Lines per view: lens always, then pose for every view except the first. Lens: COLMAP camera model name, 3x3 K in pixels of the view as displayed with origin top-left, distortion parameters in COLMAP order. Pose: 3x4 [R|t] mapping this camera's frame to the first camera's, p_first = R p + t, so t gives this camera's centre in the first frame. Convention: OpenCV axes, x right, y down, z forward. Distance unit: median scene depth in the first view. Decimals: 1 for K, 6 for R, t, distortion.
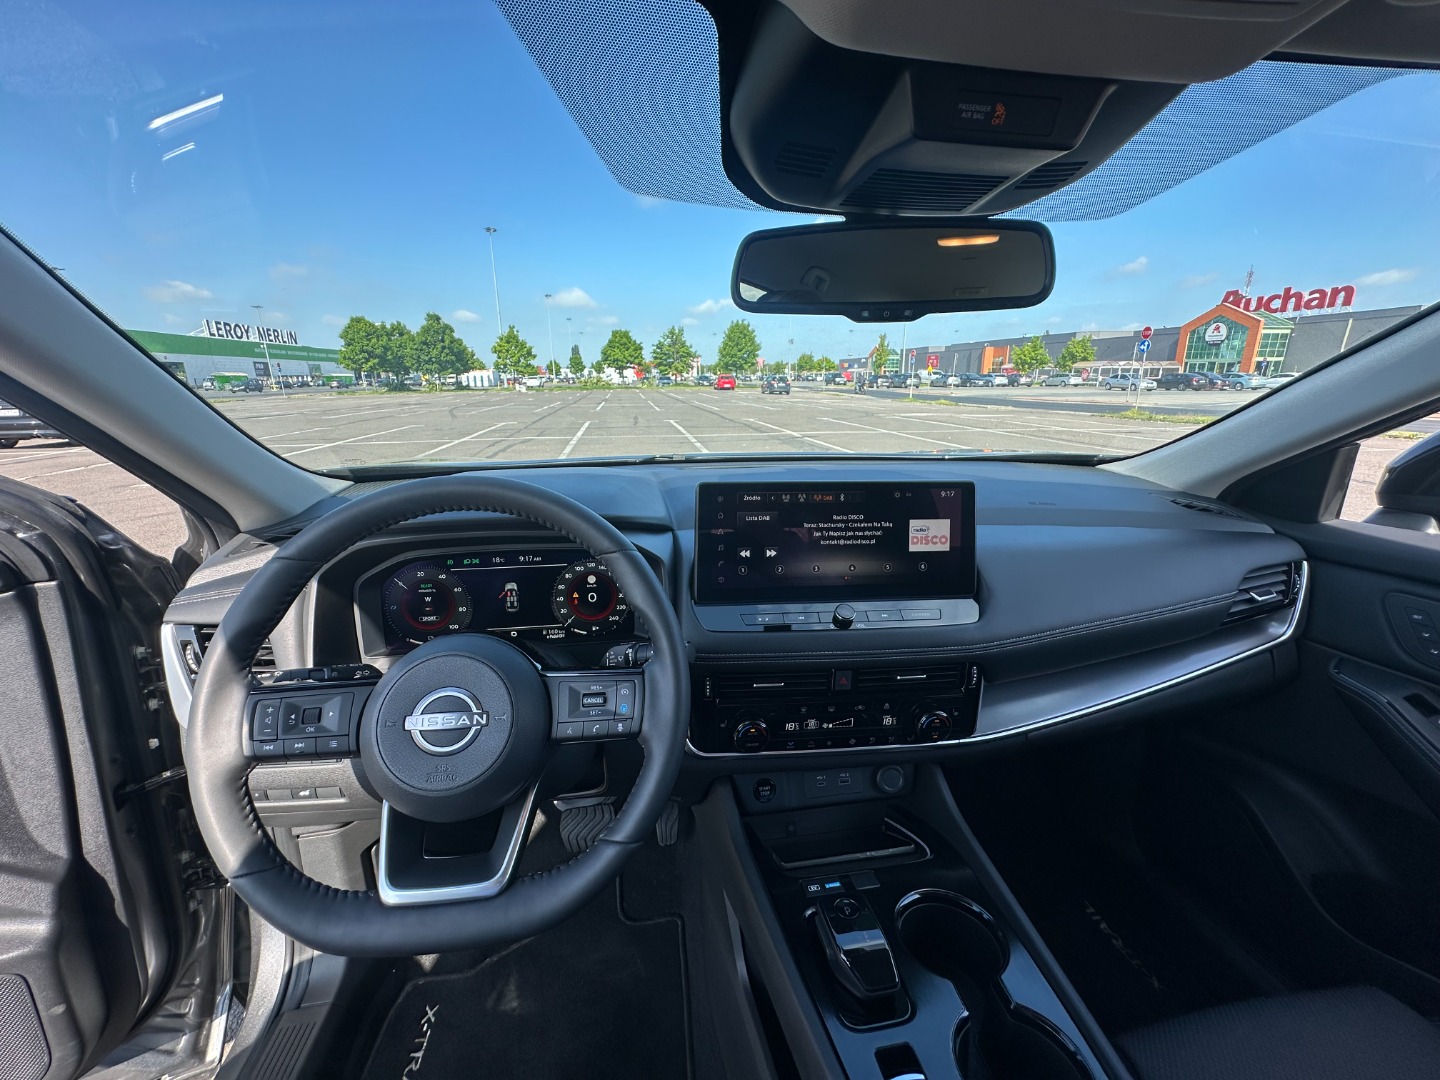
lens RADIAL K [[586.0, 0, 711.8], [0, 586.0, 529.8], [0, 0, 1]] dist [0.003318, 0.001528]
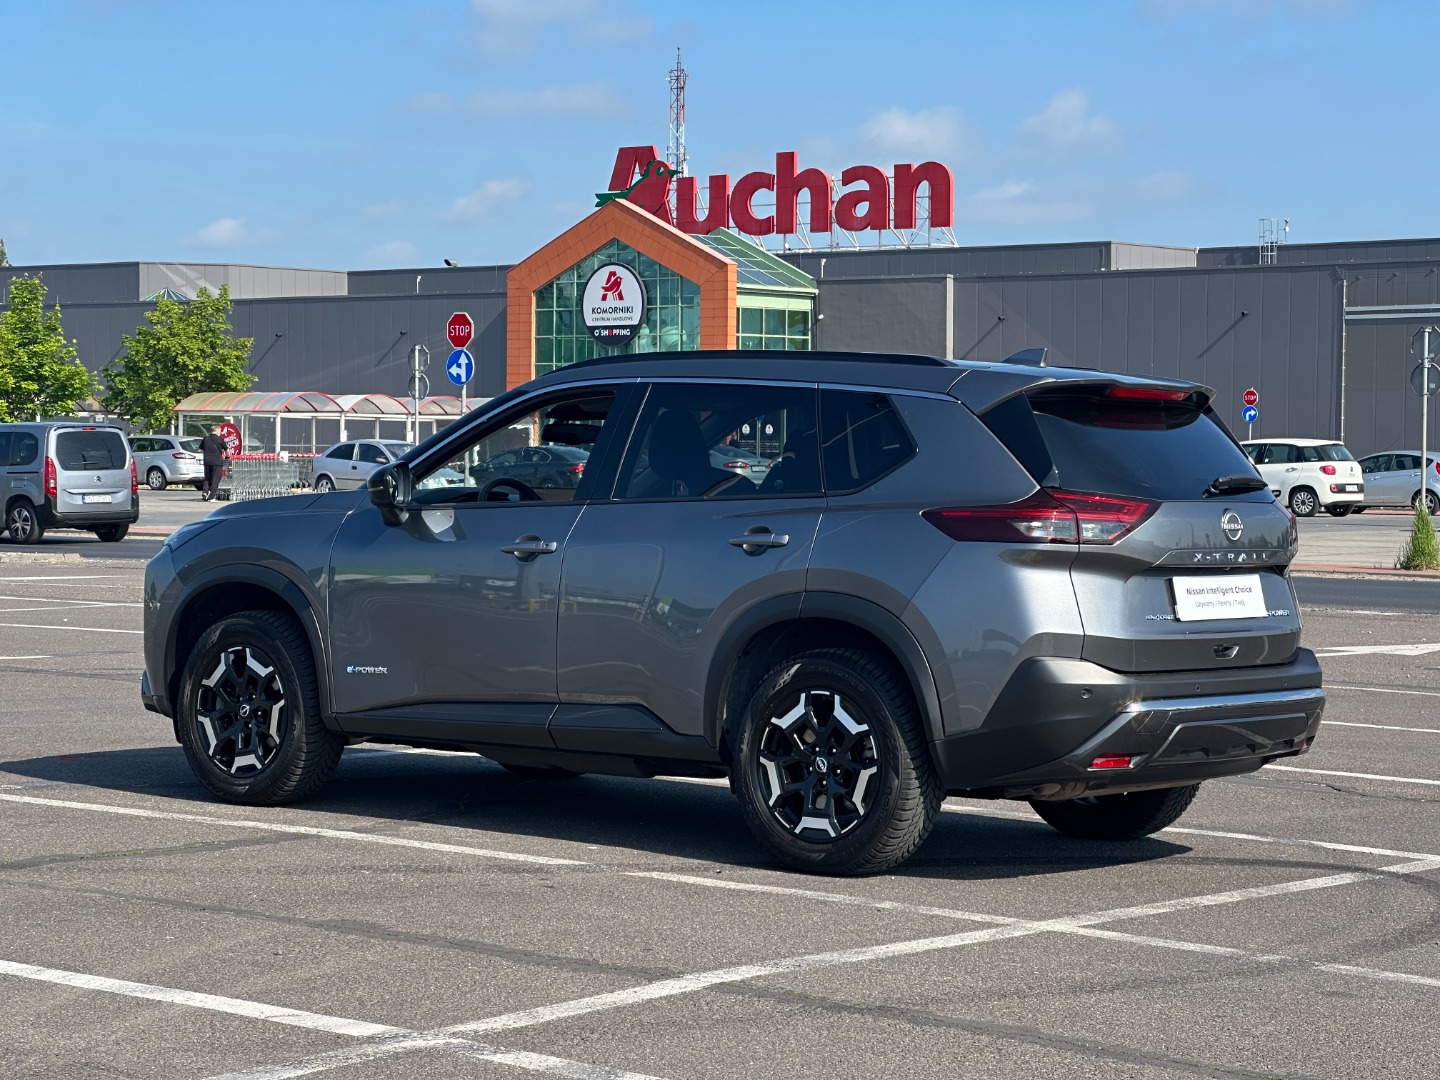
lens RADIAL K [[3405.8, 0, 719.7], [0, 3405.8, 539.8], [0, 0, 1]] dist [0.009491, 0.000000]
pose [[0.754755, -0.008293, 0.655954, -4.458939], [0.155515, 0.973679, -0.166629, 1.385665], [-0.637307, 0.227775, 0.736178, -5.303365]]
